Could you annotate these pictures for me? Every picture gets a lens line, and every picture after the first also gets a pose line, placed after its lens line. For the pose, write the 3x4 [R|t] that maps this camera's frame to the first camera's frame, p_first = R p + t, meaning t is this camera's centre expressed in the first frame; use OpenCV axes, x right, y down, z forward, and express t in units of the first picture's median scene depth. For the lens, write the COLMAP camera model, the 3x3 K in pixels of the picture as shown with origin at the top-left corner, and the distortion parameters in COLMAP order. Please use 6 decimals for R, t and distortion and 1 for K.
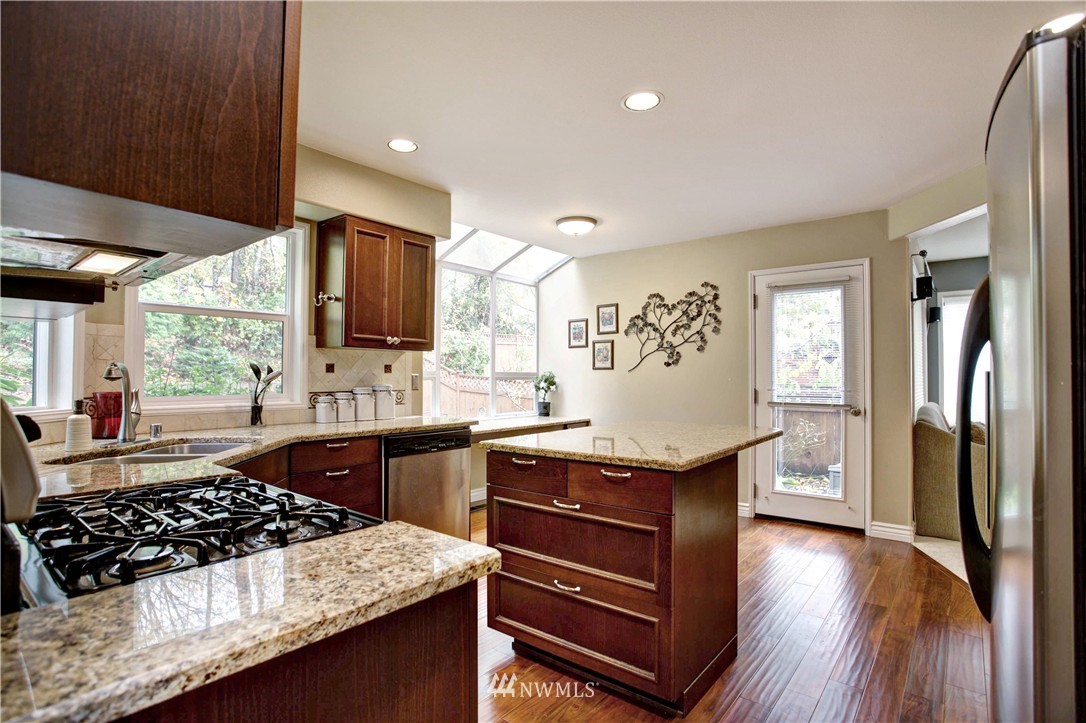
lens RADIAL K [[537.5, 0, 543.0], [0, 537.5, 365.5], [0, 0, 1]] dist [-0.036495, 0.004092]
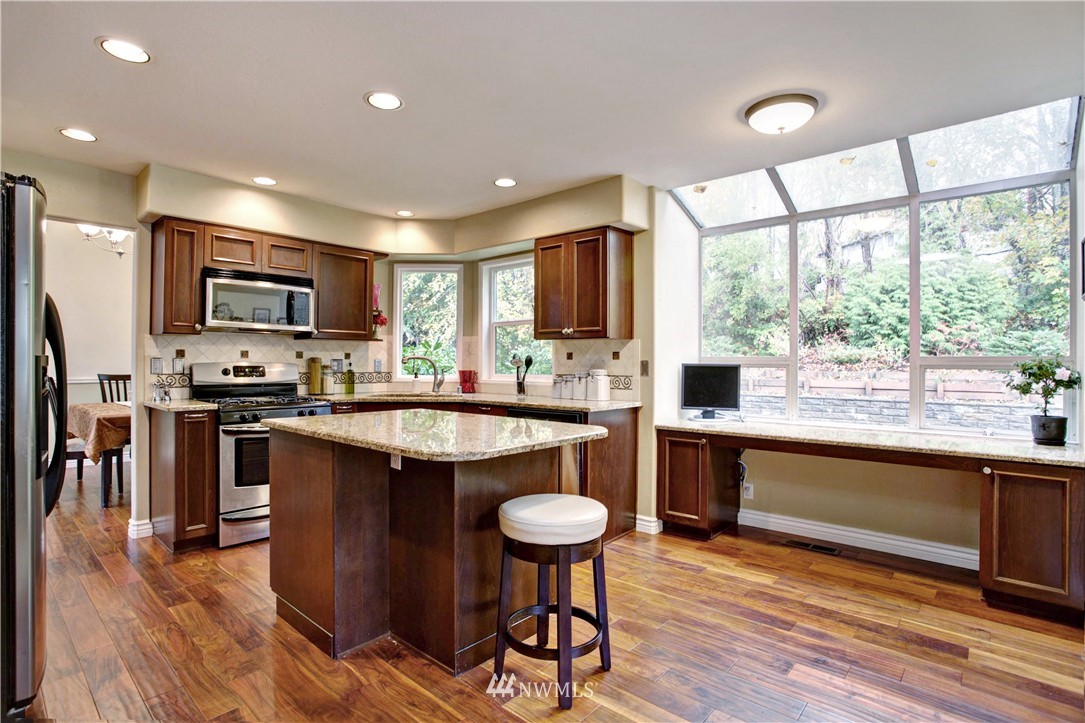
lens RADIAL K [[537.0, 0, 546.4], [0, 537.0, 361.8], [0, 0, 1]] dist [-0.036495, 0.004092]
pose [[-0.038363, -0.012342, -0.999188, 0.842630], [0.010417, 0.999864, -0.012750, 0.032649], [0.999210, -0.010897, -0.038230, 0.944075]]
